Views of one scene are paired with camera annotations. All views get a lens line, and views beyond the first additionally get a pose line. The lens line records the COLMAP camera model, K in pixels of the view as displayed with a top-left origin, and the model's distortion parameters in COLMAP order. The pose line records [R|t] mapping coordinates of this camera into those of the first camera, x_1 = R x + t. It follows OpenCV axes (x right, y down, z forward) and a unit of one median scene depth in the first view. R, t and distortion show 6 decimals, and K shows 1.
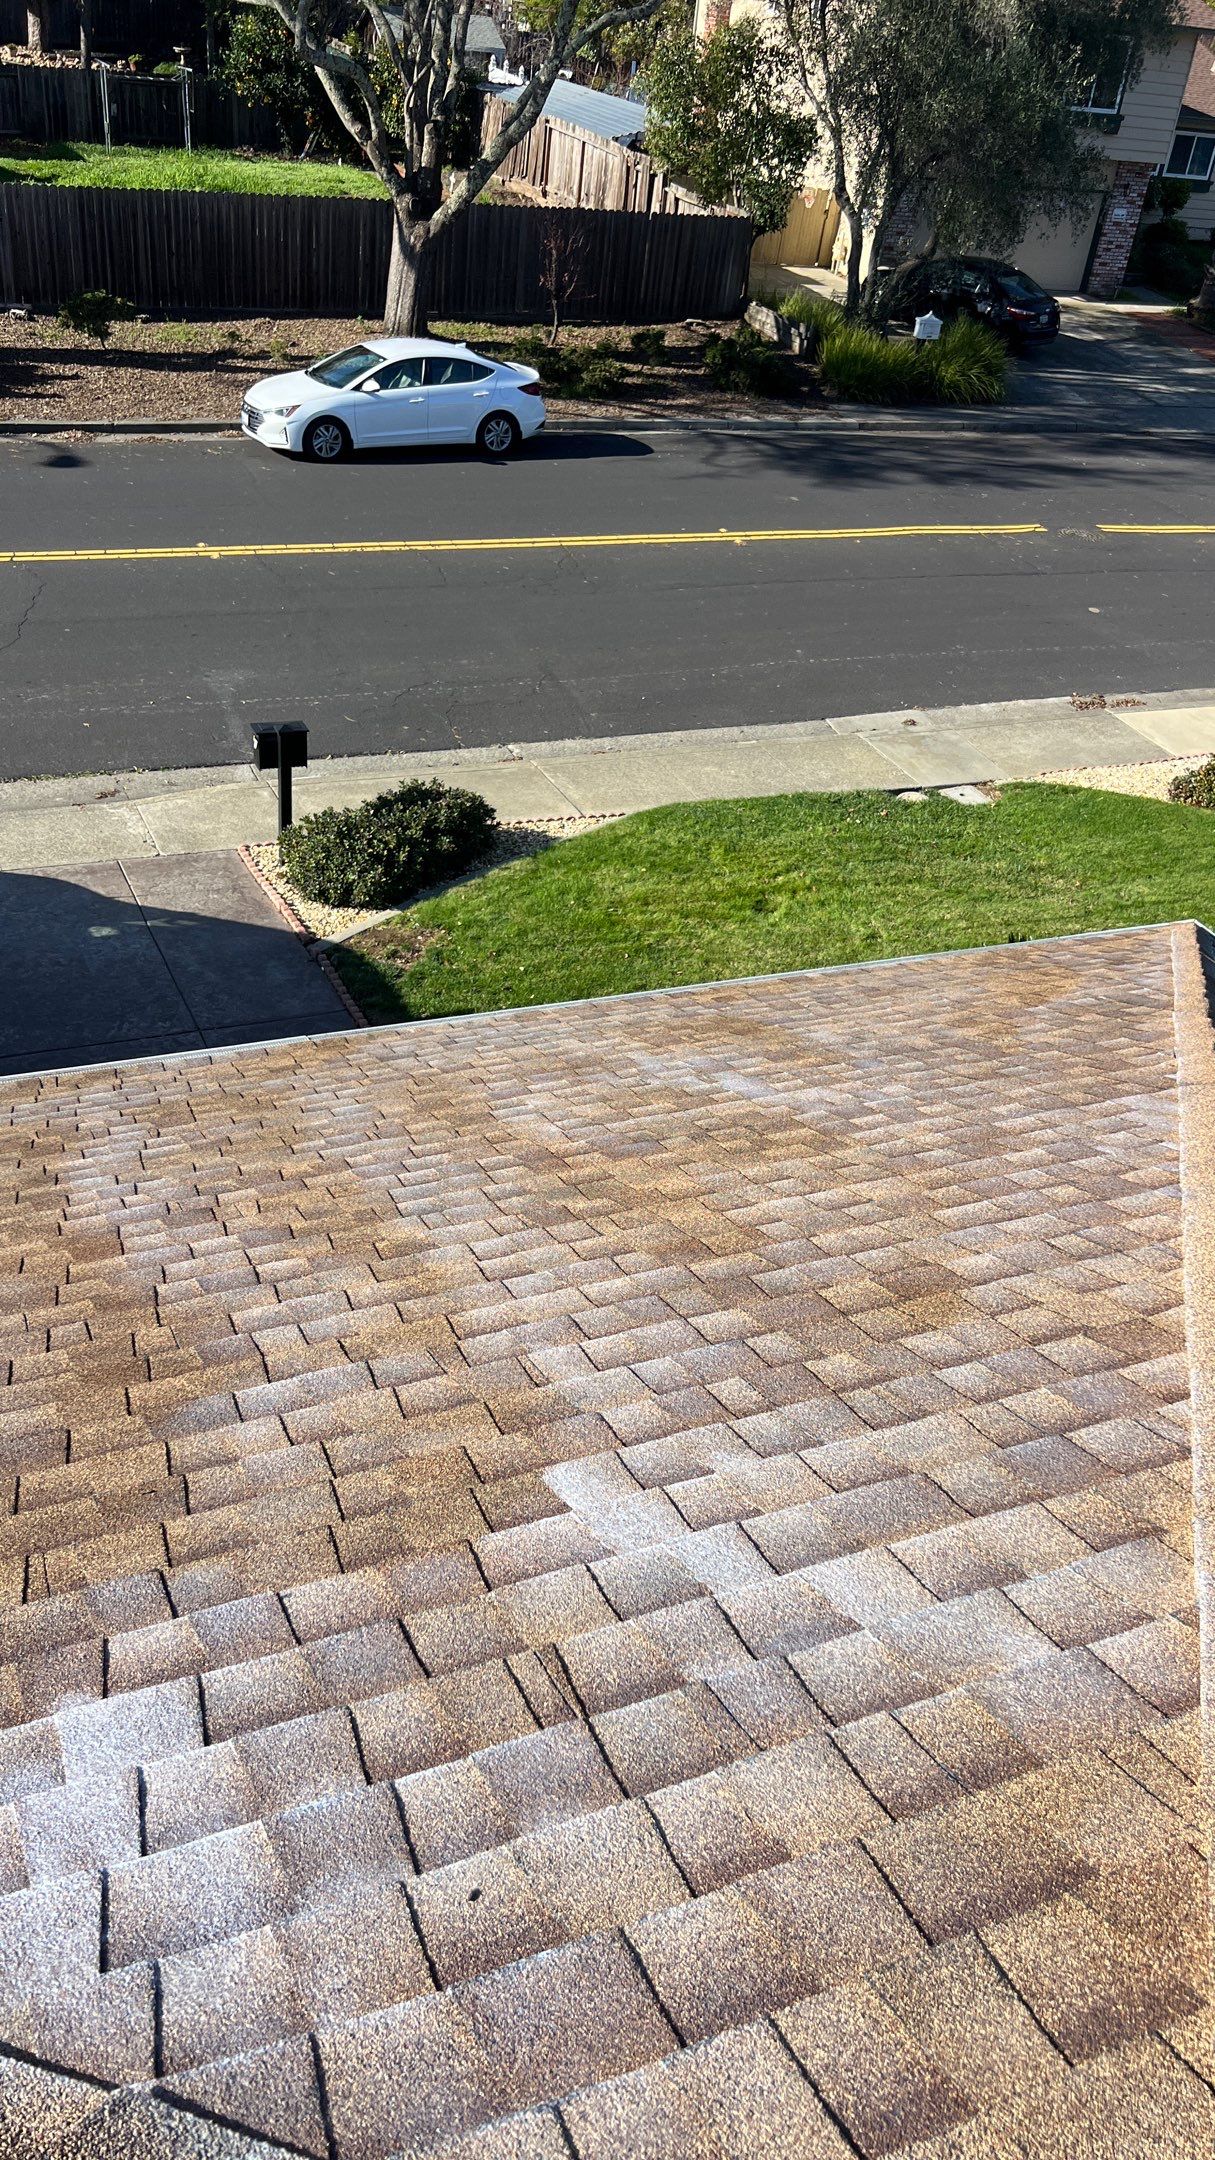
lens RADIAL K [[1639.1, 0, 599.8], [0, 1639.1, 1079.7], [0, 0, 1]] dist [0.040169, -0.052095]
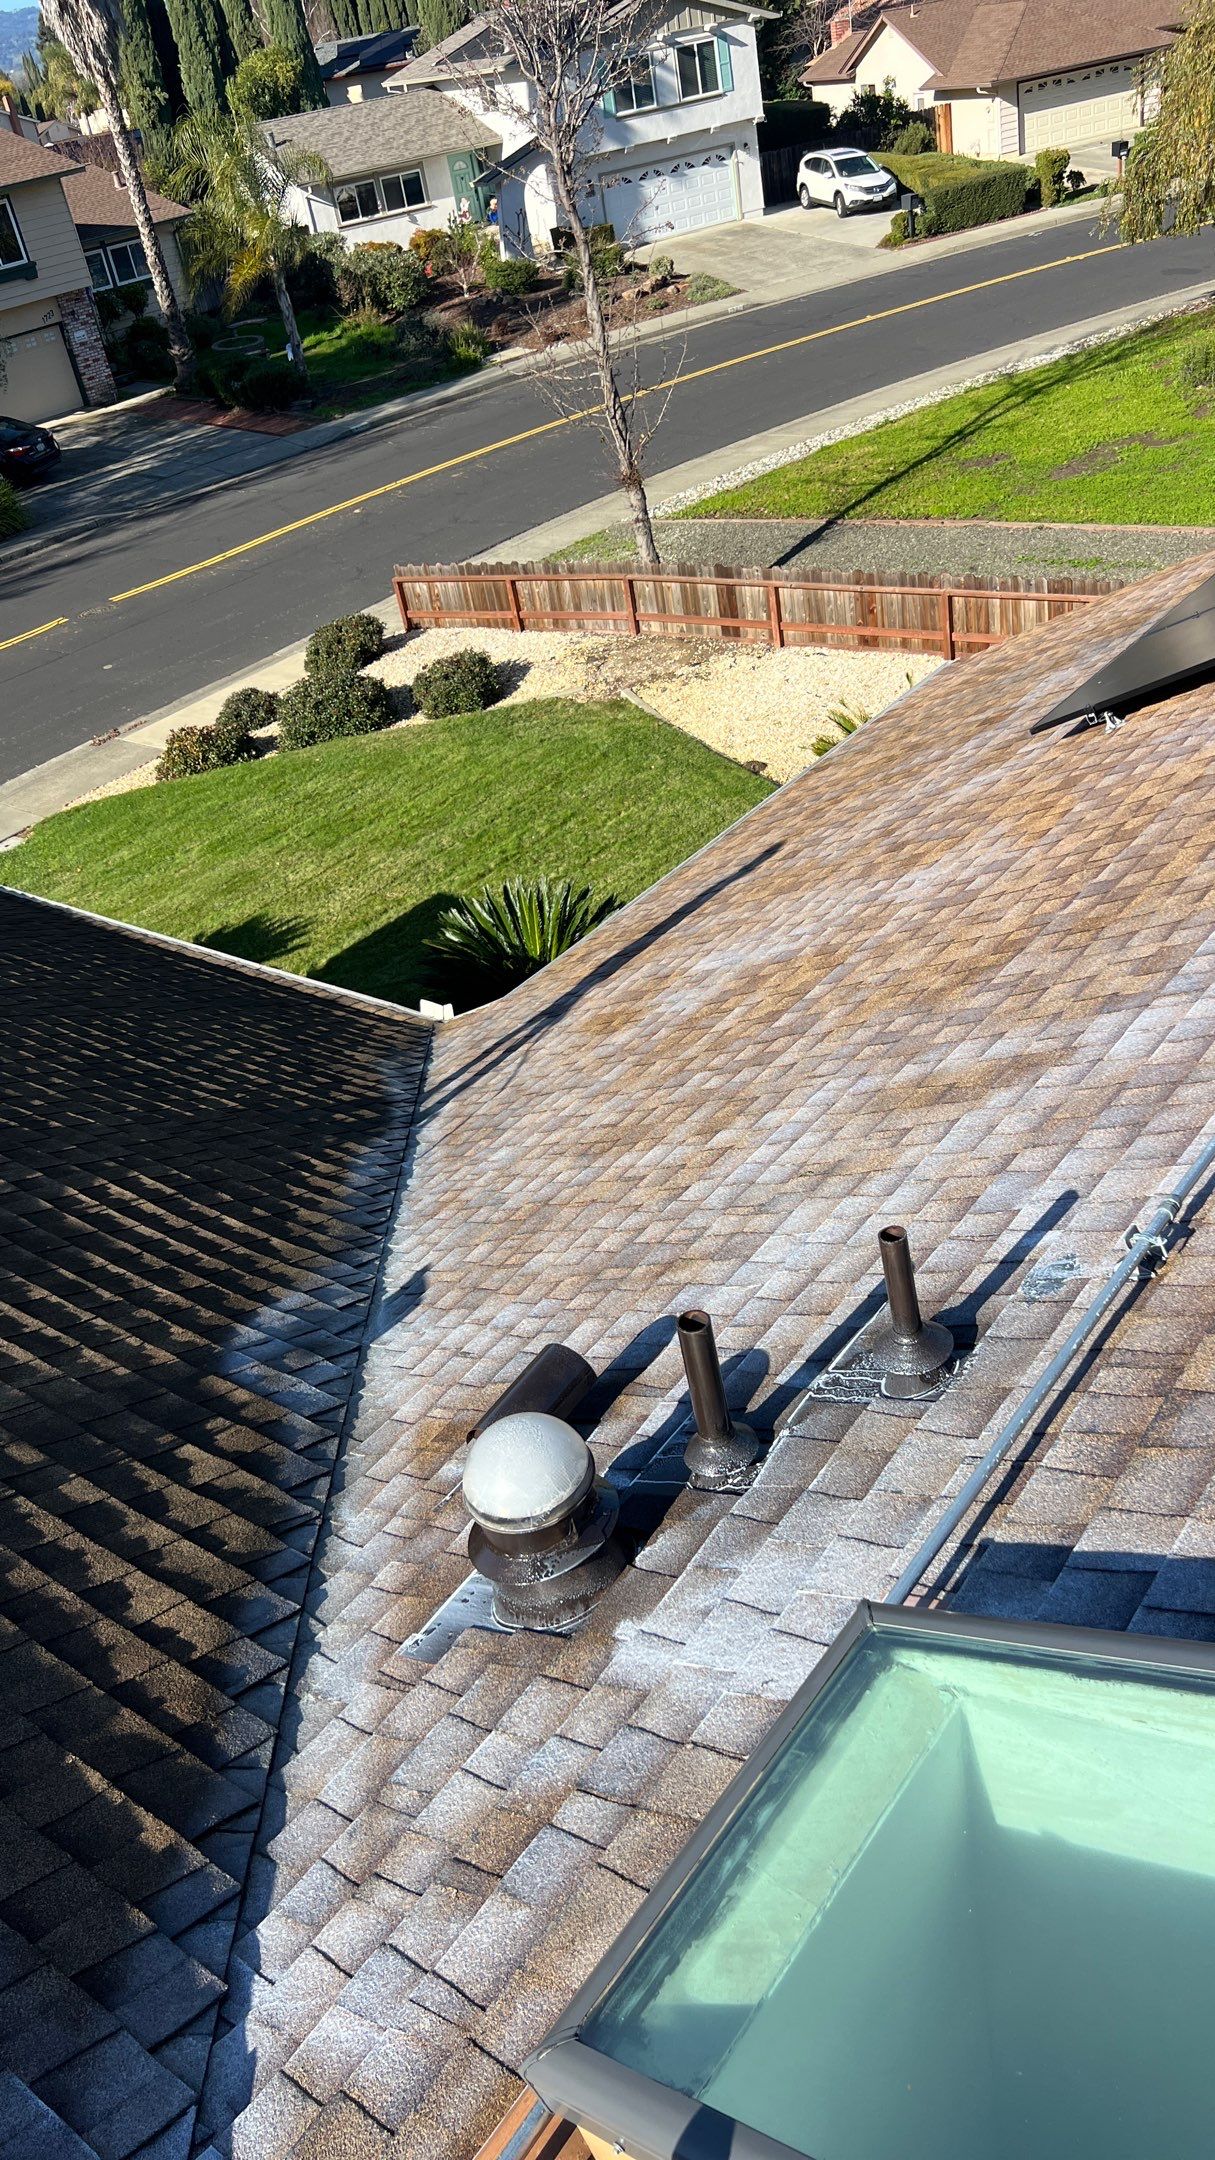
lens RADIAL K [[1639.1, 0, 623.1], [0, 1639.1, 1068.8], [0, 0, 1]] dist [0.040169, -0.052095]
pose [[0.842980, -0.466465, 0.267947, 0.123091], [0.477748, 0.878122, 0.025681, 0.107003], [-0.247269, 0.106363, 0.963091, -0.205065]]
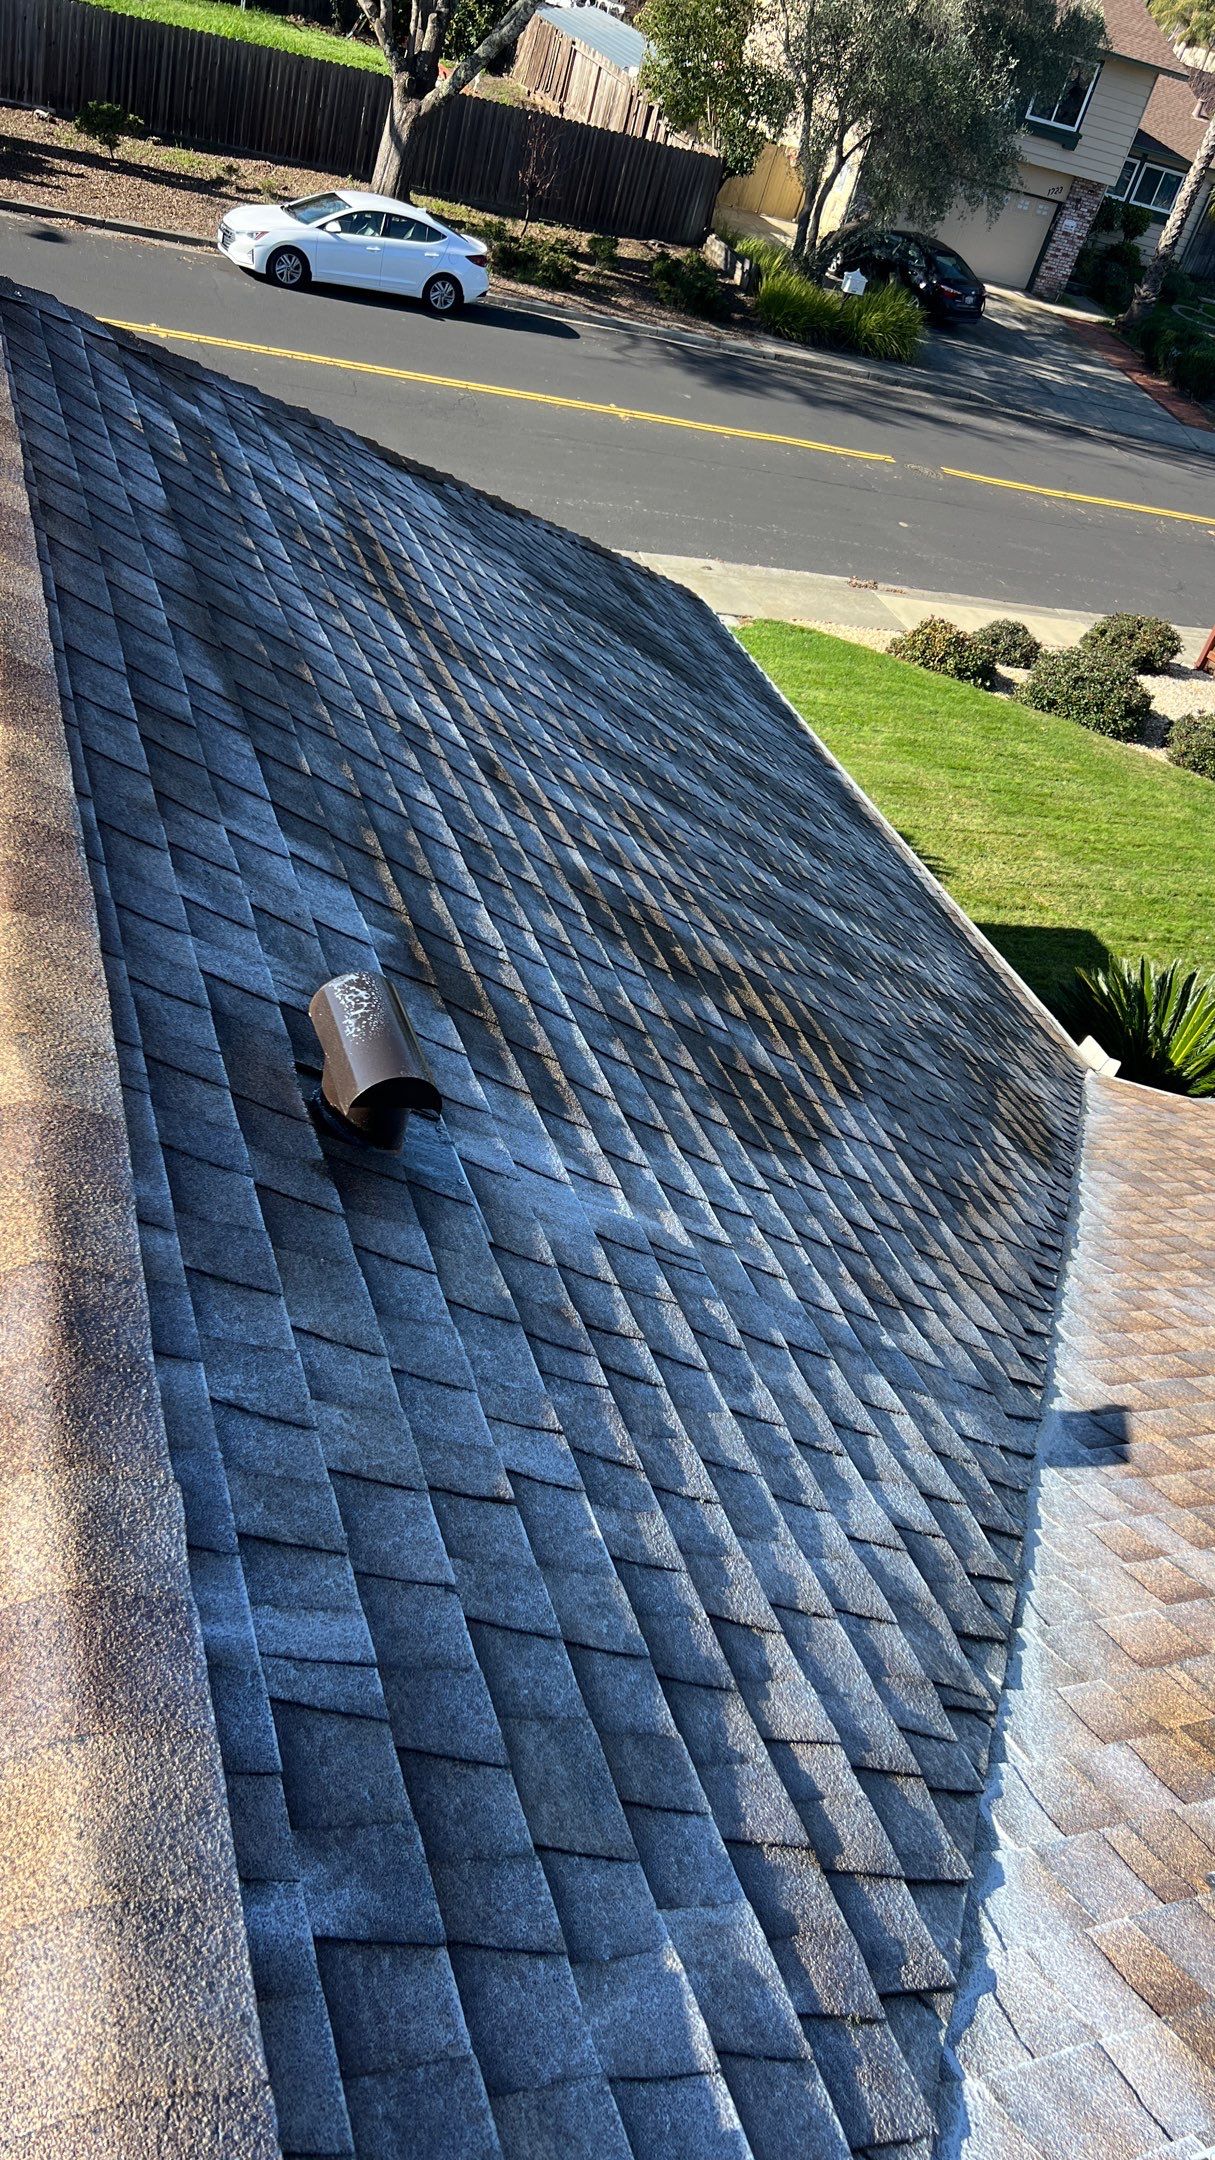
lens RADIAL K [[1639.1, 0, 638.8], [0, 1639.1, 1095.0], [0, 0, 1]] dist [0.040169, -0.052095]
pose [[0.986164, 0.157719, 0.051047, 0.092759], [-0.159079, 0.986980, 0.023745, 0.098855], [-0.046638, -0.031537, 0.998414, -0.152727]]
